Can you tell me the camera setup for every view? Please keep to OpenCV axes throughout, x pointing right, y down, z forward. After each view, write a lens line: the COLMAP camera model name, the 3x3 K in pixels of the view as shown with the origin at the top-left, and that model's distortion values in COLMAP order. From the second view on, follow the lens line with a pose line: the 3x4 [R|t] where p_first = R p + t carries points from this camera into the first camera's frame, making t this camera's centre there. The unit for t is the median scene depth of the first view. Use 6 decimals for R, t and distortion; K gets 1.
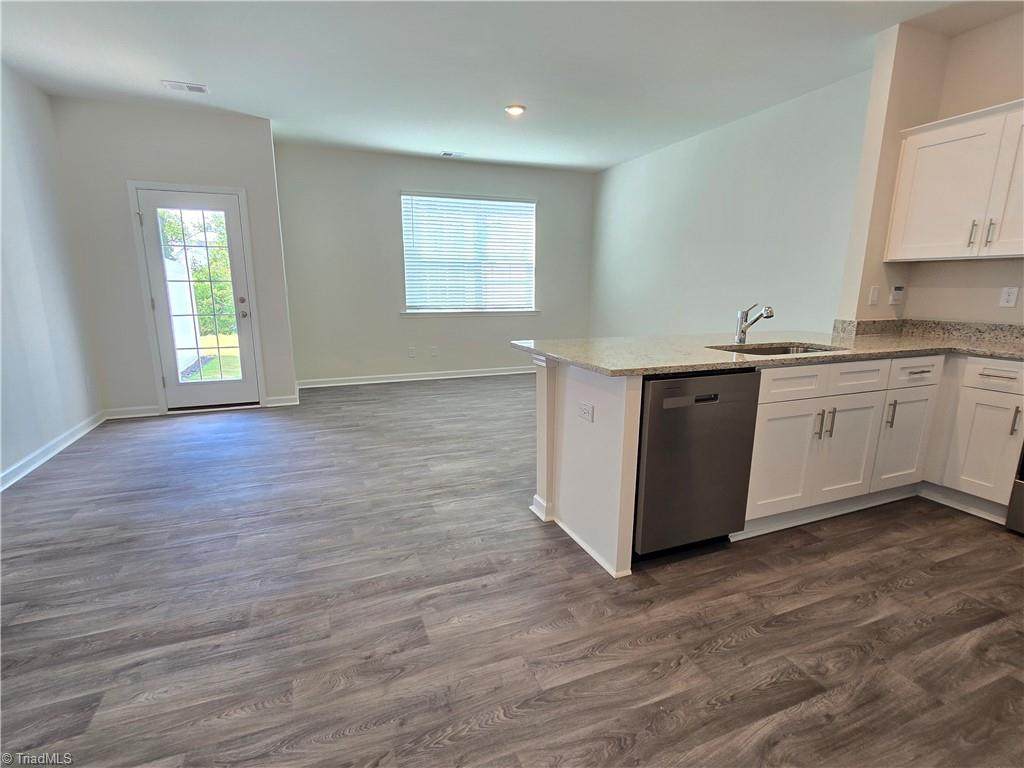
lens RADIAL K [[503.3, 0, 507.5], [0, 503.3, 392.8], [0, 0, 1]] dist [-0.003650, 0.001325]
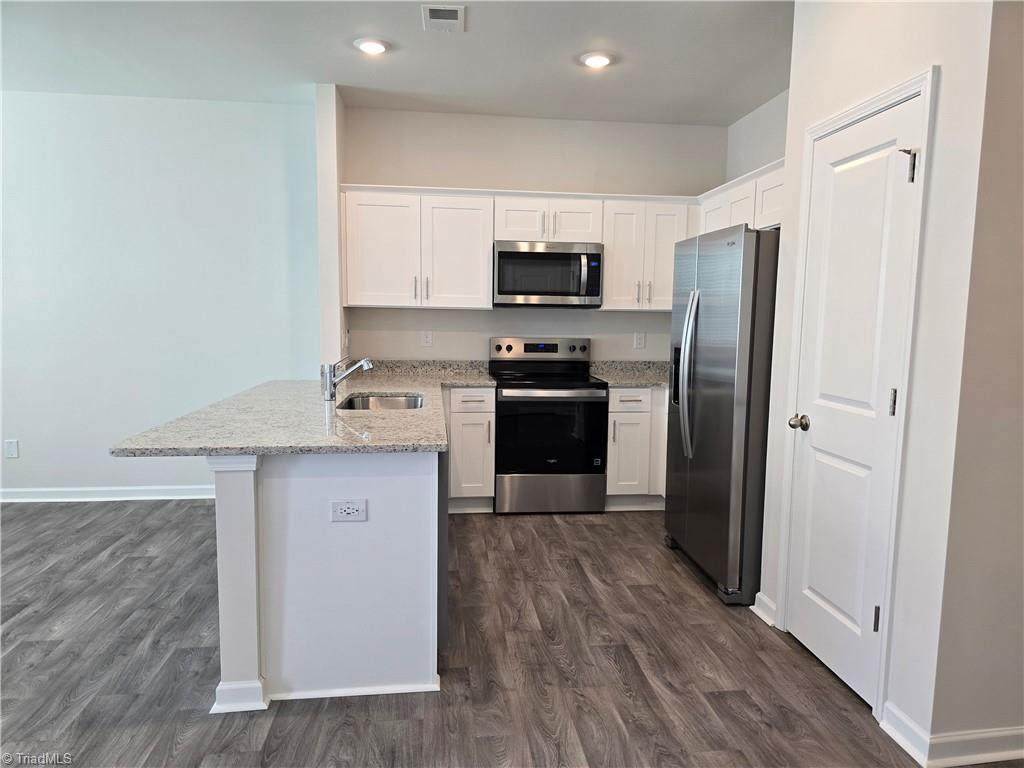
lens RADIAL K [[691.1, 0, 513.9], [0, 691.1, 386.4], [0, 0, 1]] dist [0.021921, -0.003903]
pose [[0.247501, -0.098399, 0.963878, -0.795152], [0.186382, 0.981084, 0.052297, -0.160620], [-0.950792, 0.166706, 0.261159, 0.480729]]
